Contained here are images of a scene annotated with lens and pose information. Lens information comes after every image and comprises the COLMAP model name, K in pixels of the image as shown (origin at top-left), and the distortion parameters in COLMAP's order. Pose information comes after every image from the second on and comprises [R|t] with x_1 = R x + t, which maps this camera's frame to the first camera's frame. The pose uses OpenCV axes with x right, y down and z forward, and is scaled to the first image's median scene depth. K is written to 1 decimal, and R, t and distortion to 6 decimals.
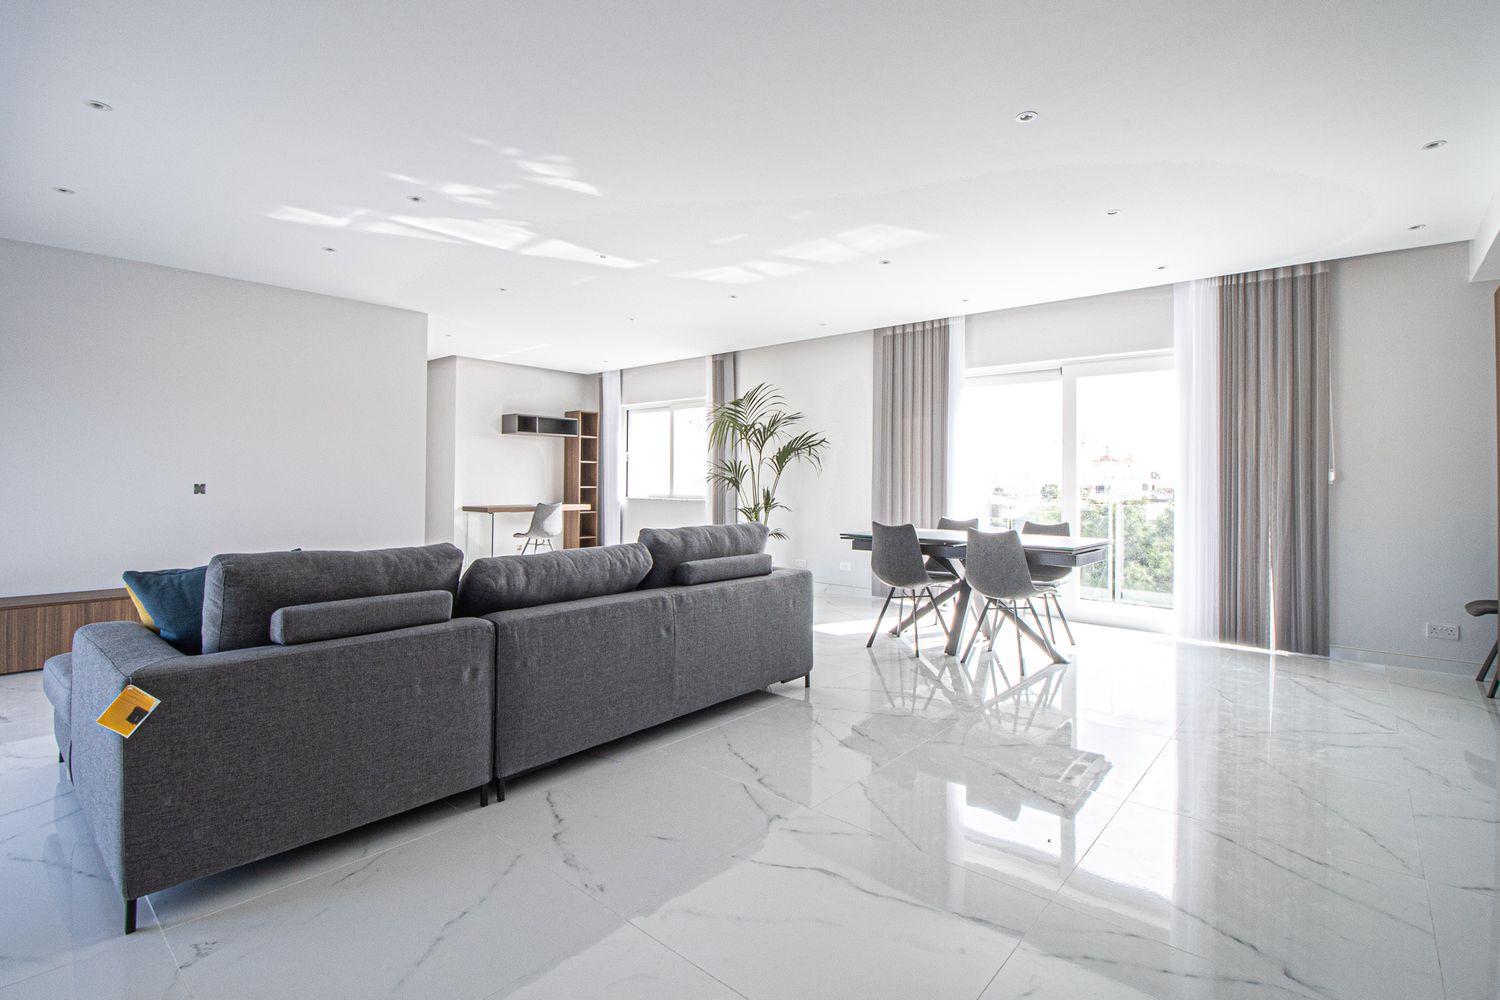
lens RADIAL K [[690.4, 0, 753.3], [0, 690.4, 490.4], [0, 0, 1]] dist [0.001417, 0.000106]
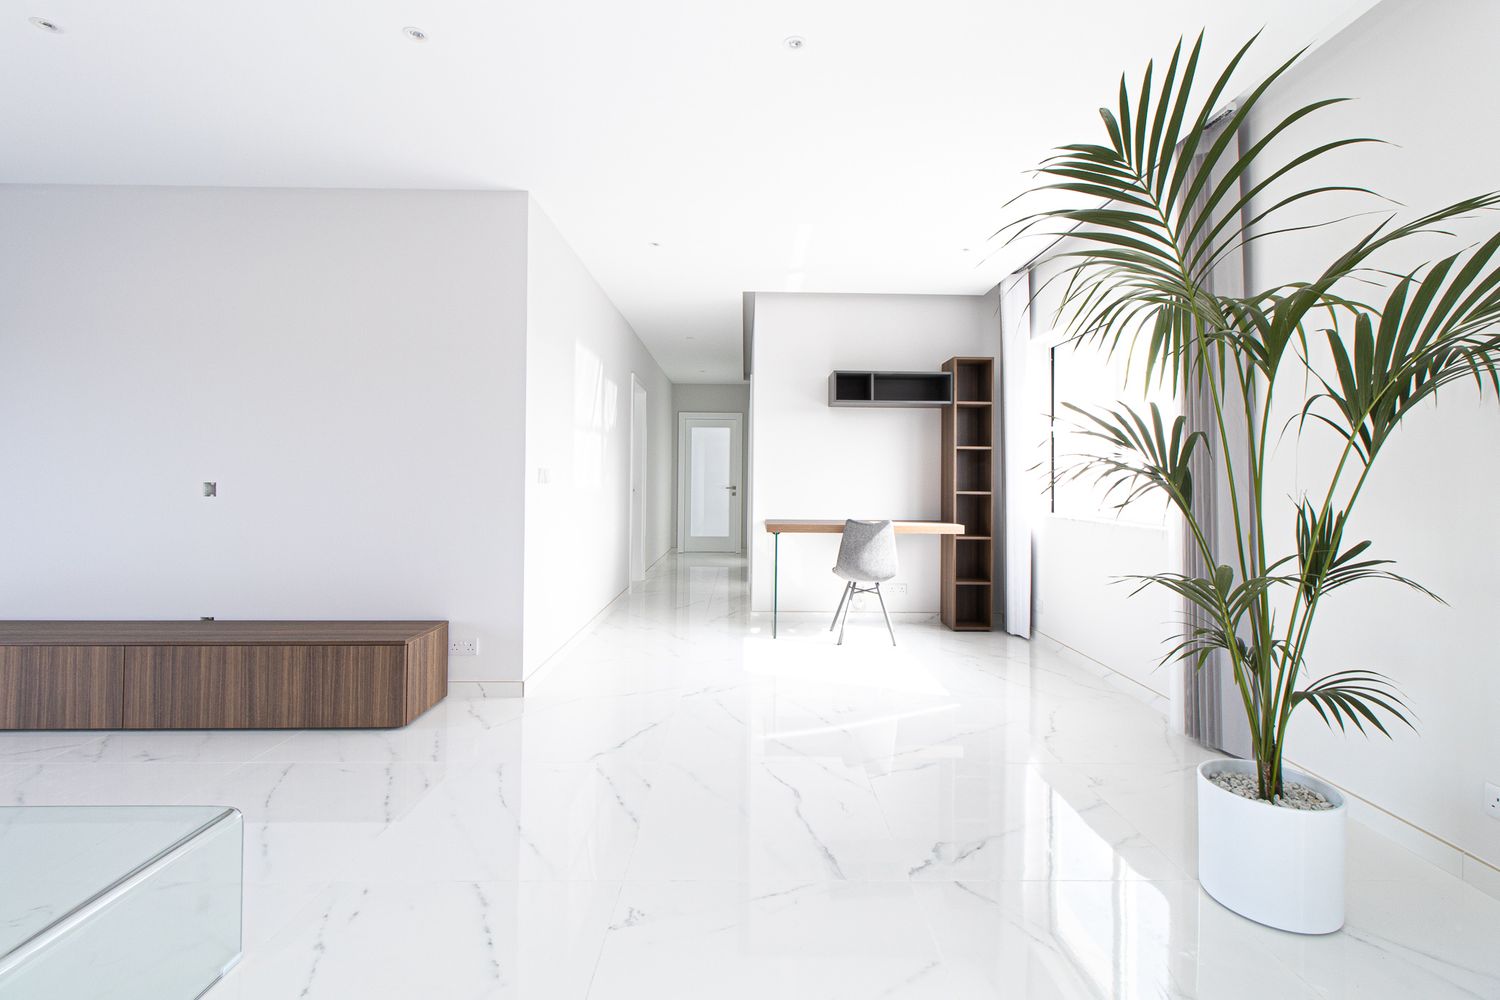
lens RADIAL K [[690.4, 0, 746.2], [0, 690.4, 485.6], [0, 0, 1]] dist [0.001417, 0.000106]
pose [[0.661568, 0.004521, -0.749872, 0.063228], [-0.012941, 0.999902, -0.005388, -0.005603], [0.749774, 0.013269, 0.661561, 0.546108]]
